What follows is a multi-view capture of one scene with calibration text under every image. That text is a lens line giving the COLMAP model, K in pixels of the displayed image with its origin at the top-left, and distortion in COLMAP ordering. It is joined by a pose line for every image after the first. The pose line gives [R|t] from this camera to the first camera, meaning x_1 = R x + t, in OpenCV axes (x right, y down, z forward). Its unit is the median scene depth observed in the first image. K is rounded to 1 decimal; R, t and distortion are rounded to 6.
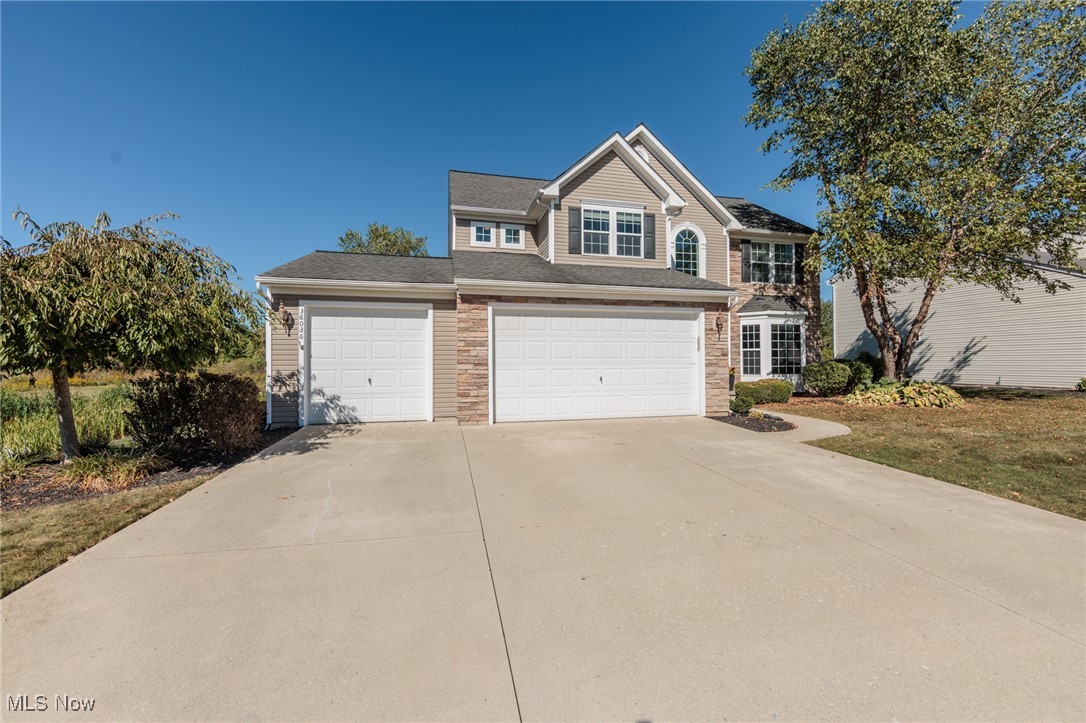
lens RADIAL K [[424.4, 0, 547.8], [0, 424.4, 357.2], [0, 0, 1]] dist [-0.002308, -0.000588]
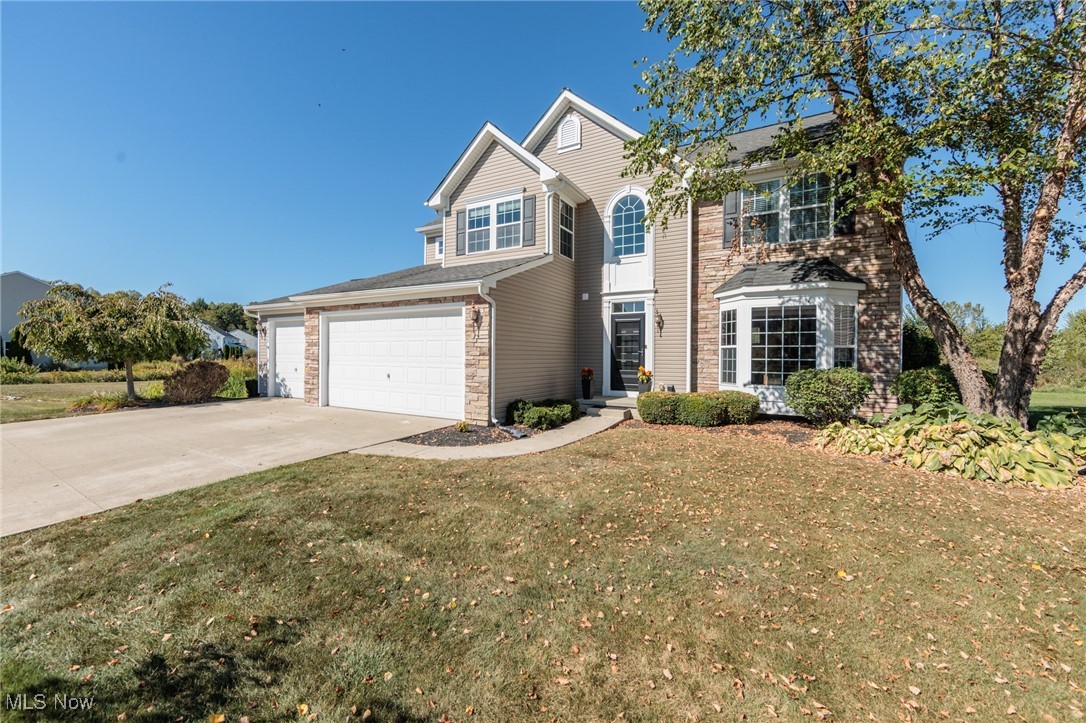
lens RADIAL K [[424.4, 0, 544.8], [0, 424.4, 356.0], [0, 0, 1]] dist [-0.002308, -0.000588]
pose [[0.731977, 0.012570, -0.681213, 0.889990], [-0.007957, 0.999919, 0.009901, -0.009535], [0.681283, -0.001827, 0.732018, 0.369991]]
